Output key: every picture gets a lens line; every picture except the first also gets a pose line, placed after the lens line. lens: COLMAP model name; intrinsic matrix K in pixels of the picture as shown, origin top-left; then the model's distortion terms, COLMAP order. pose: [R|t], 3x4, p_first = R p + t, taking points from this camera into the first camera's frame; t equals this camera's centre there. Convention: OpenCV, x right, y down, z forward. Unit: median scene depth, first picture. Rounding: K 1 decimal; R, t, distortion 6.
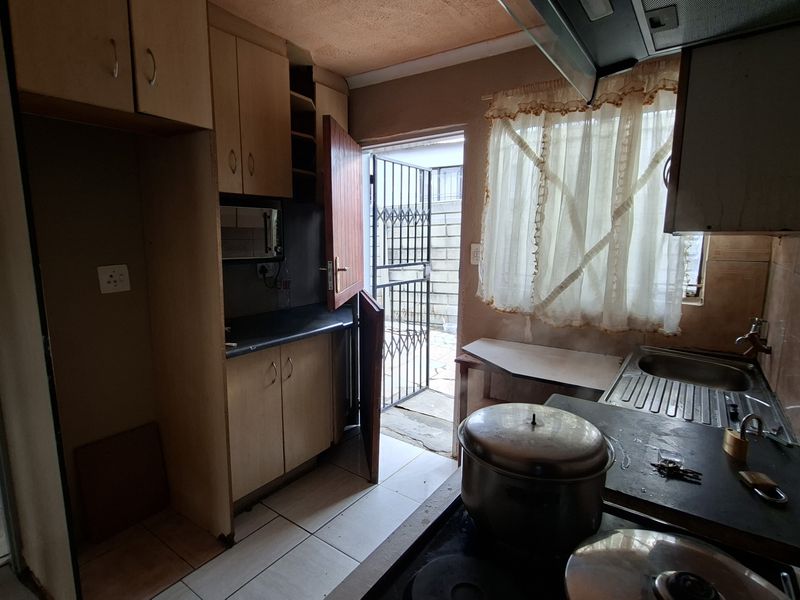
lens RADIAL K [[419.6, 0, 398.8], [0, 419.6, 302.0], [0, 0, 1]] dist [-0.002815, 0.000083]
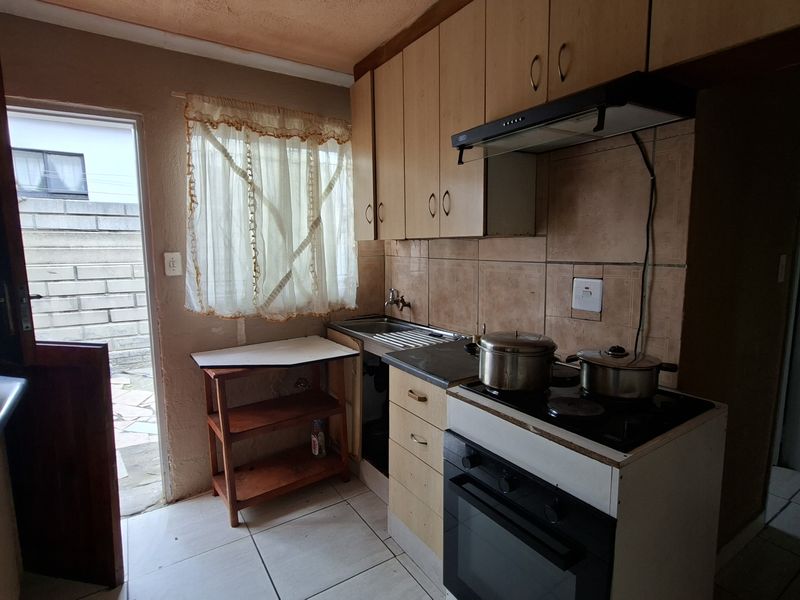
lens RADIAL K [[419.6, 0, 398.8], [0, 419.6, 302.0], [0, 0, 1]] dist [-0.002815, 0.000083]
pose [[0.361627, -0.135788, 0.922382, -0.564614], [0.159105, 0.983813, 0.082453, -0.035606], [-0.918647, 0.116938, 0.377378, 0.268162]]
